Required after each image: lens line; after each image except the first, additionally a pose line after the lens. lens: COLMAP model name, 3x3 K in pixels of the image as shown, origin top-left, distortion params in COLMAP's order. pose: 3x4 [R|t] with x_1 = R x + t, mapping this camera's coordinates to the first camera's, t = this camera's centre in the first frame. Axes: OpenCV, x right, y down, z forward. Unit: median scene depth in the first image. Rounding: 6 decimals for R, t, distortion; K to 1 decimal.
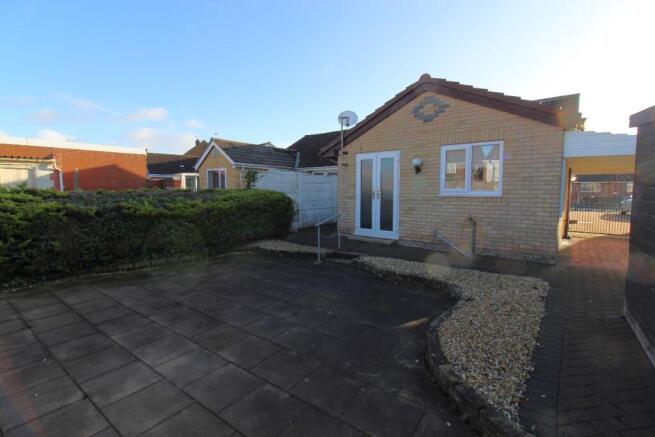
lens RADIAL K [[303.7, 0, 330.6], [0, 303.7, 217.3], [0, 0, 1]] dist [-0.013335, -0.002786]
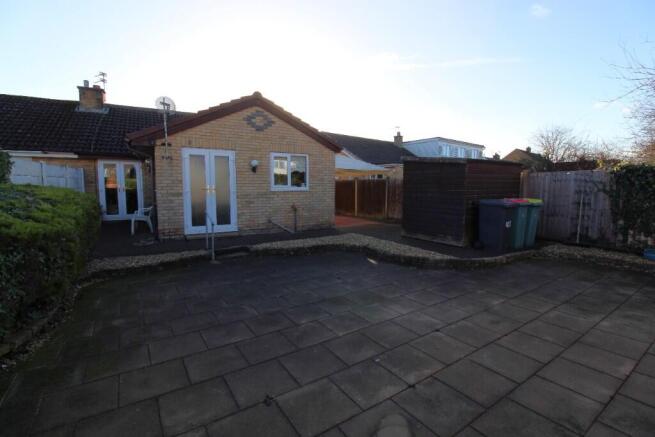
lens RADIAL K [[303.7, 0, 330.8], [0, 303.7, 218.3], [0, 0, 1]] dist [-0.013335, -0.002786]
pose [[0.340475, -0.091782, 0.935763, -0.778467], [0.085447, 0.994127, 0.066417, -0.019197], [-0.936363, 0.057345, 0.346318, 0.324288]]
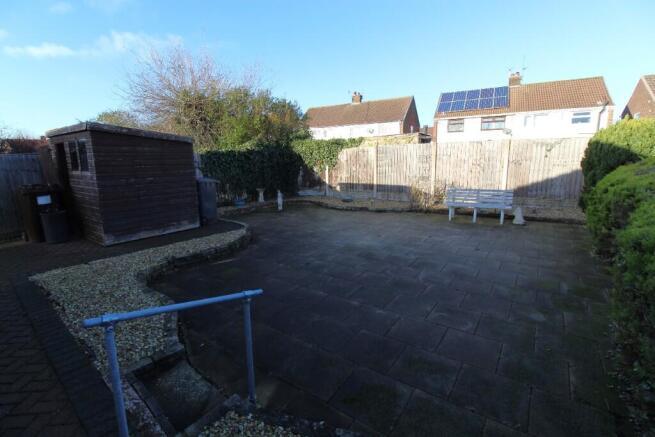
lens RADIAL K [[303.7, 0, 327.4], [0, 303.7, 217.9], [0, 0, 1]] dist [-0.013335, -0.002786]
pose [[-0.999578, 0.026715, -0.011440, -0.106154], [0.022571, 0.961635, 0.273401, -0.120095], [0.018305, 0.273027, -0.961832, 1.258968]]
